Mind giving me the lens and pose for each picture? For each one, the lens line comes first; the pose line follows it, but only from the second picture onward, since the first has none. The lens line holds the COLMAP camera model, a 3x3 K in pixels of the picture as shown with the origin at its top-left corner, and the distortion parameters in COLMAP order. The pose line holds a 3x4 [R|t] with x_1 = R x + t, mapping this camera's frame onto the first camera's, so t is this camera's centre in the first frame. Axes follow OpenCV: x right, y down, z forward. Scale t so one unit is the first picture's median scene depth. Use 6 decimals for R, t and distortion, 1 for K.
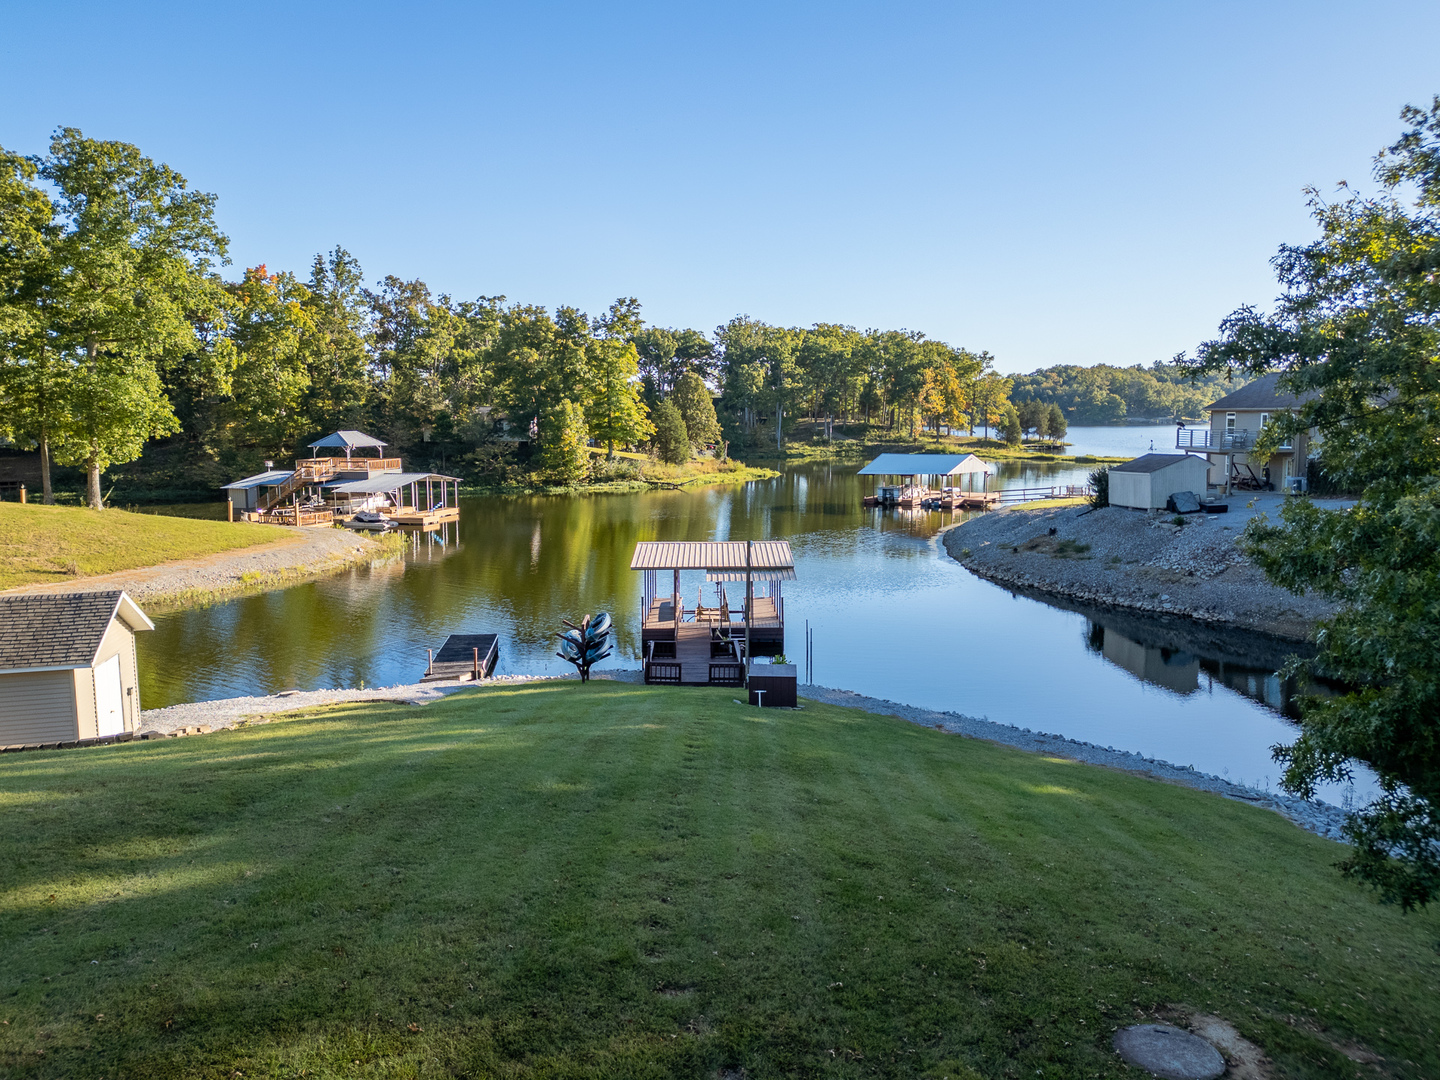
lens RADIAL K [[1046.2, 0, 716.3], [0, 1046.2, 525.5], [0, 0, 1]] dist [0.073003, -0.074554]
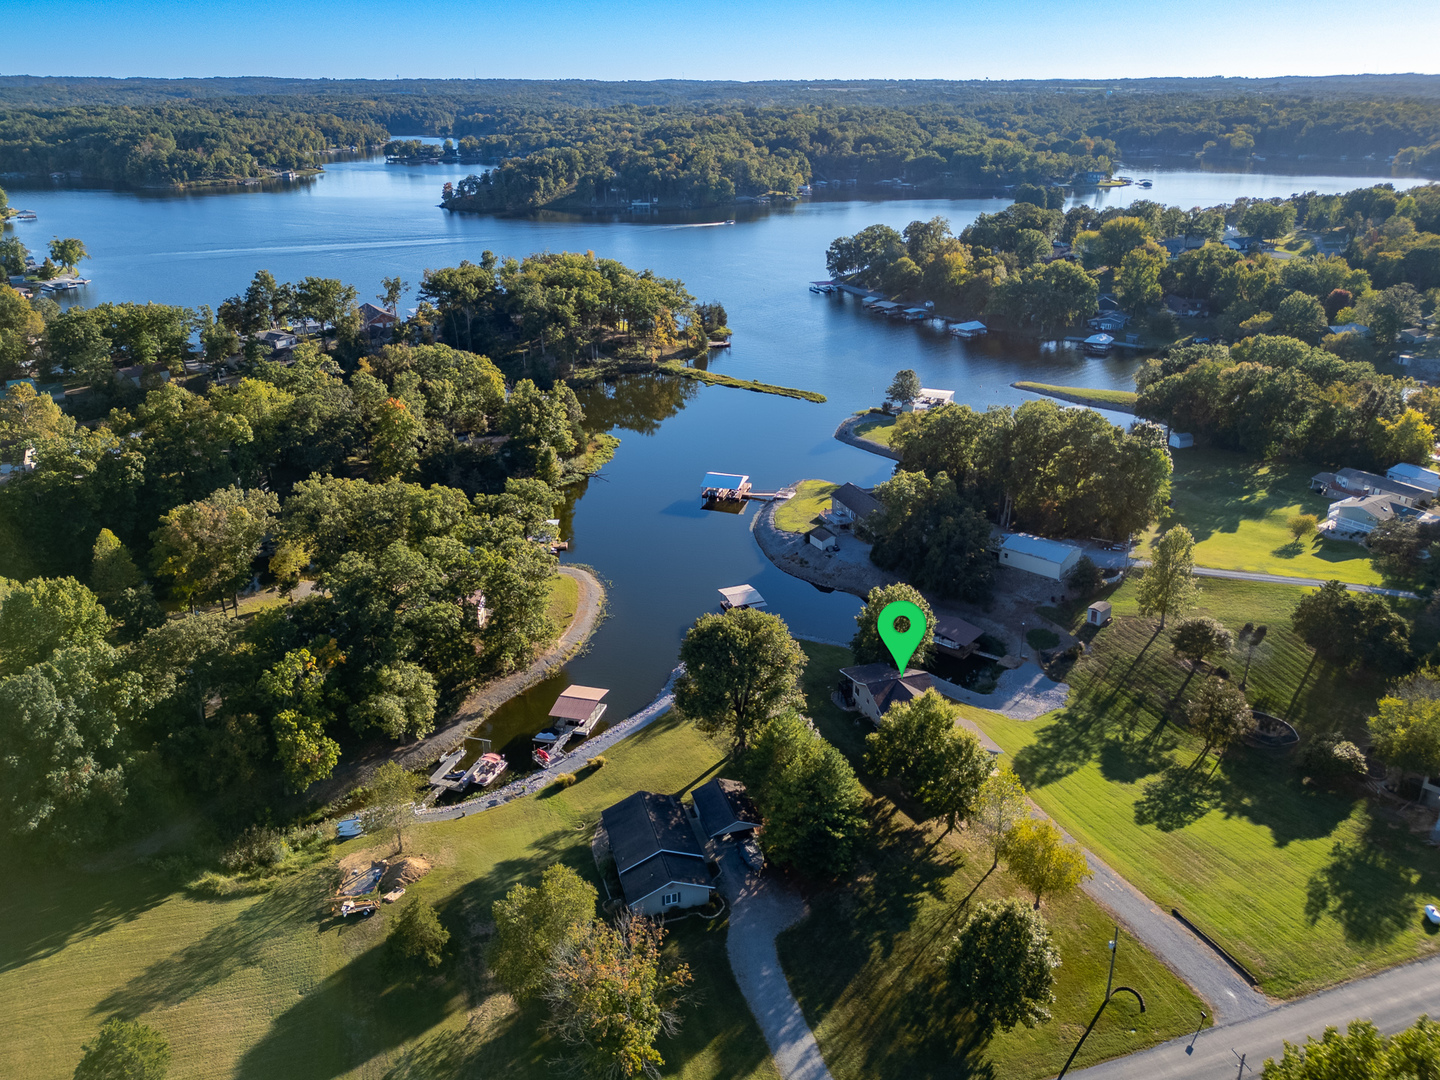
lens RADIAL K [[1073.1, 0, 720.9], [0, 1073.1, 533.7], [0, 0, 1]] dist [0.072220, -0.075474]
pose [[0.929080, -0.142650, 0.341264, -0.492538], [0.040122, 0.956061, 0.290410, -0.476783], [-0.367696, -0.256122, 0.893981, -0.919892]]
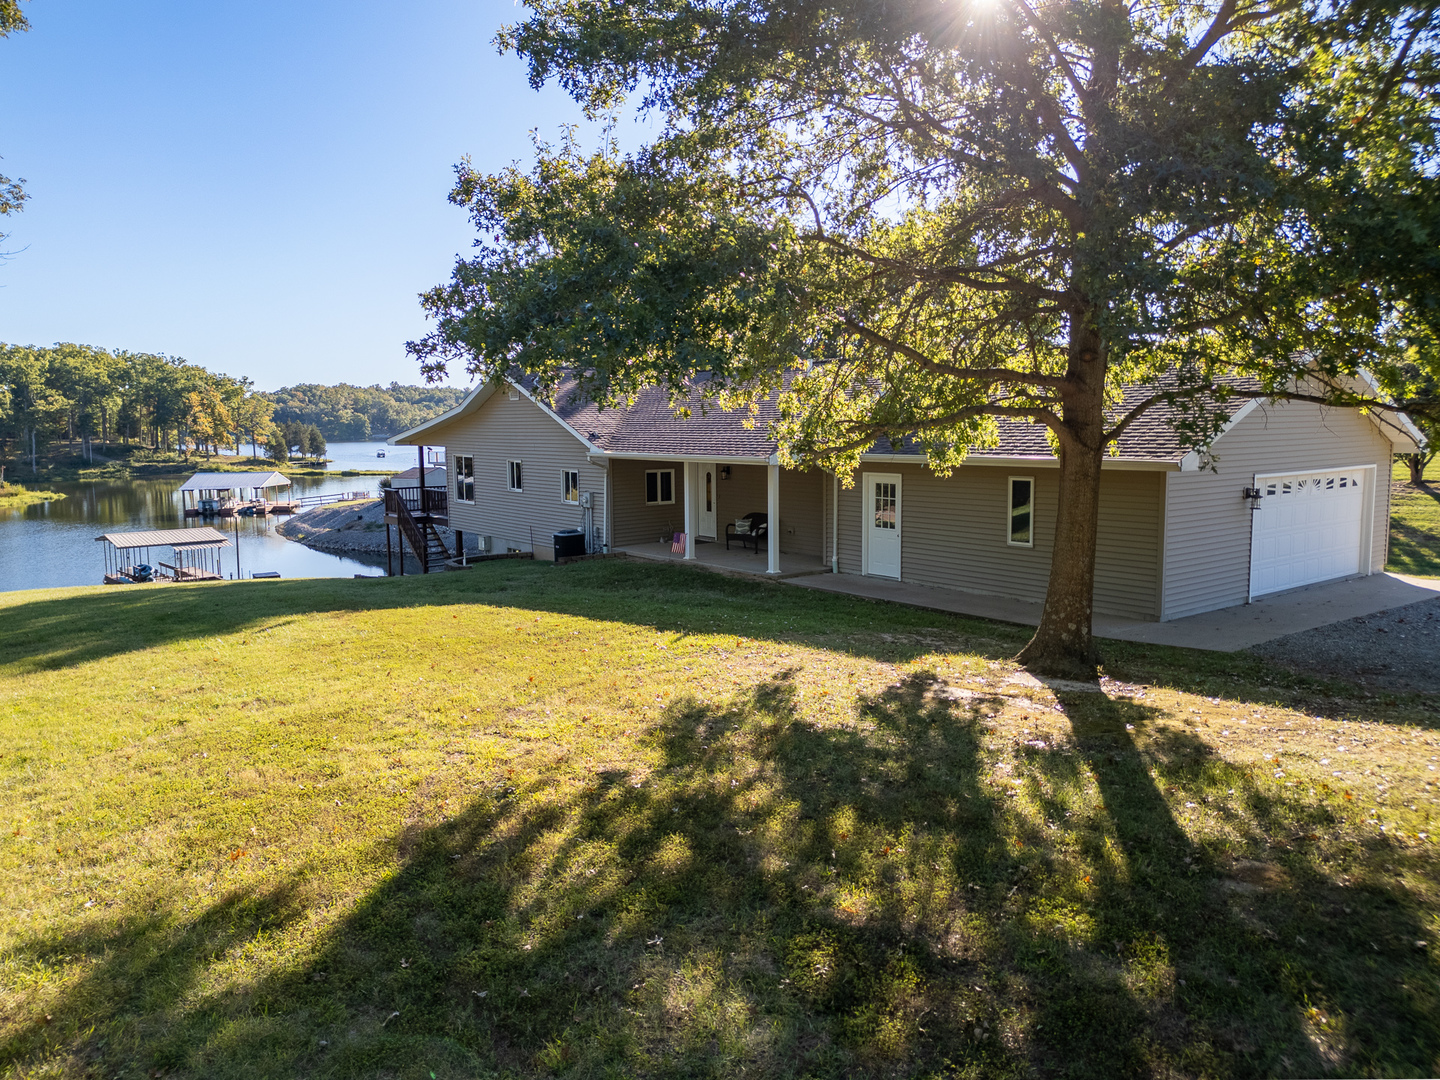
lens RADIAL K [[1018.8, 0, 721.9], [0, 1018.8, 532.6], [0, 0, 1]] dist [0.054770, -0.052953]
pose [[0.764954, -0.070683, 0.640195, -0.106637], [0.073865, 0.997029, 0.021821, 0.014303], [-0.639836, 0.030596, 0.767902, -0.225711]]
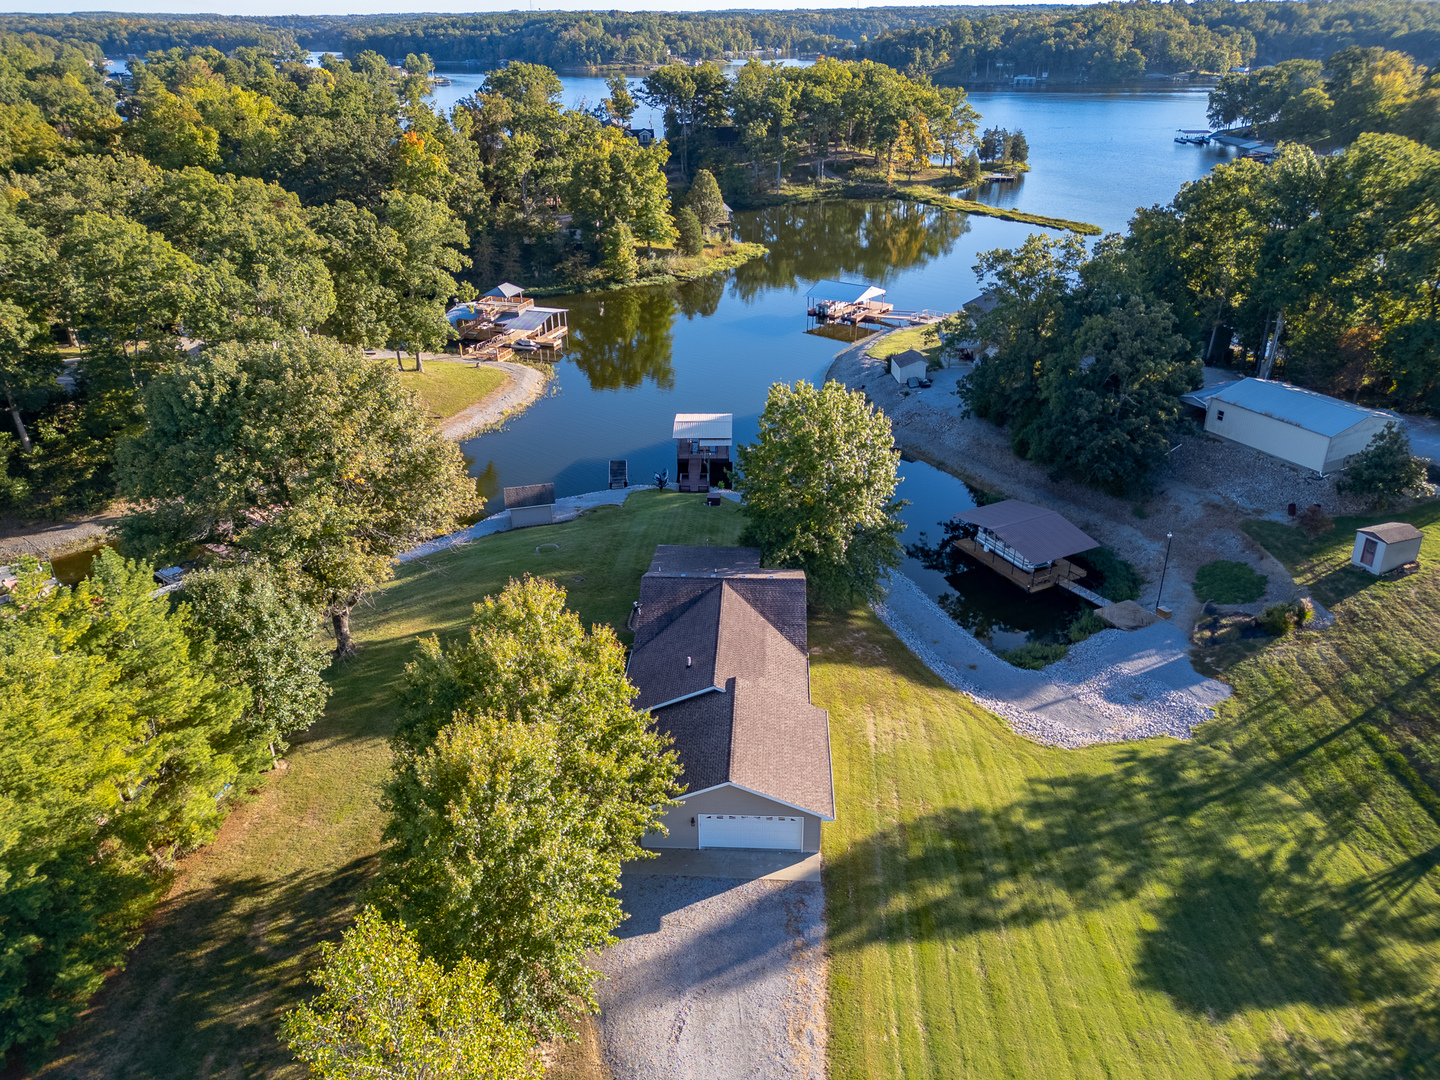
lens RADIAL K [[1018.8, 0, 721.9], [0, 1018.8, 532.6], [0, 0, 1]] dist [0.054770, -0.052953]
pose [[0.999748, 0.001476, -0.022385, 0.031448], [0.006395, 0.937687, 0.347422, -0.183062], [0.021503, -0.347478, 0.937441, -0.451416]]
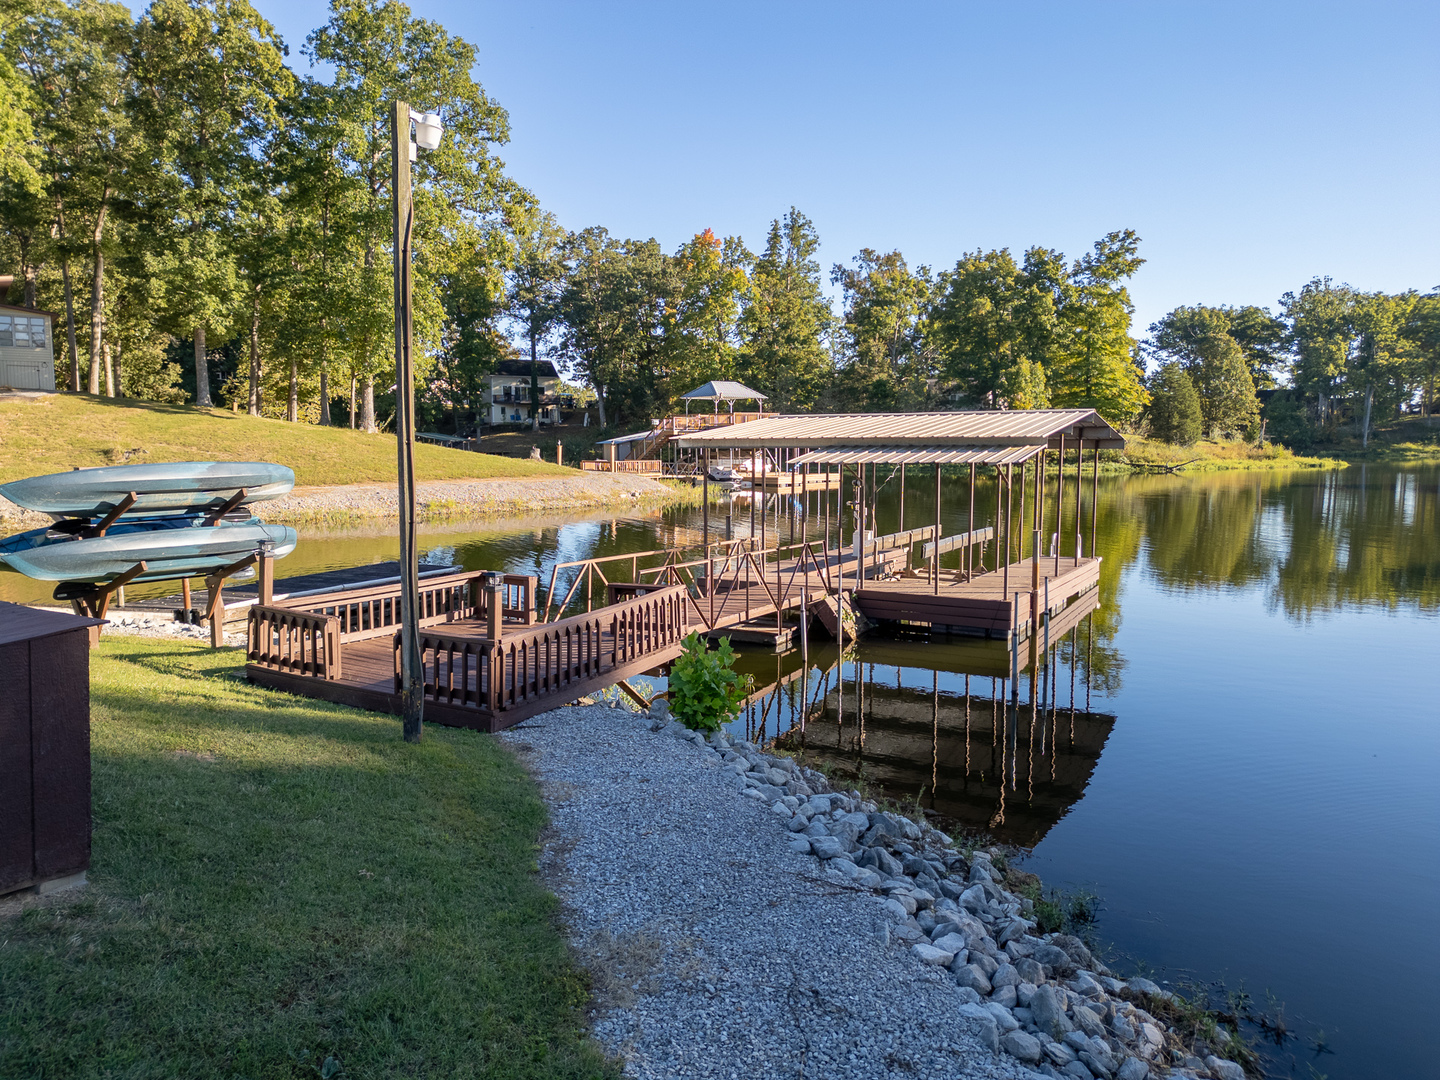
lens RADIAL K [[1011.3, 0, 721.1], [0, 1011.3, 538.1], [0, 0, 1]] dist [0.066830, -0.059112]
pose [[0.866739, 0.050672, -0.496181, 0.043523], [-0.054337, 0.998498, 0.007055, 0.021458], [0.495793, 0.020846, 0.868191, 0.176660]]
